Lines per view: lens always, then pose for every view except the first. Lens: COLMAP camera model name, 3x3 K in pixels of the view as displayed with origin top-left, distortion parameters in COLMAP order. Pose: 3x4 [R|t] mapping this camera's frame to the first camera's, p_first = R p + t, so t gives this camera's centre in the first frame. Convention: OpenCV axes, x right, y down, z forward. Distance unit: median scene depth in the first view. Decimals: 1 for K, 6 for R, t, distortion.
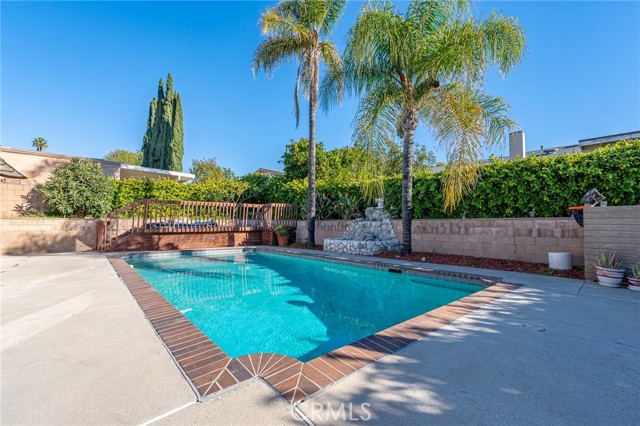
lens RADIAL K [[273.0, 0, 318.0], [0, 273.0, 211.3], [0, 0, 1]] dist [-0.007646, 0.000607]
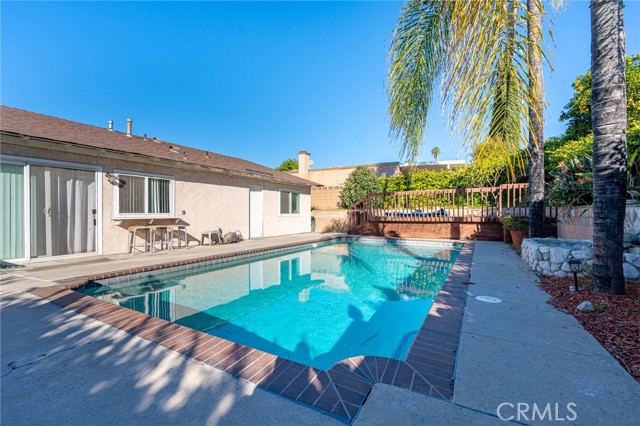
lens RADIAL K [[273.0, 0, 317.3], [0, 273.0, 214.9], [0, 0, 1]] dist [-0.007646, 0.000607]
pose [[0.349235, 0.003121, -0.937030, 0.383450], [0.047522, 0.998649, 0.021038, 0.014377], [0.935829, -0.051876, 0.348614, 0.329469]]
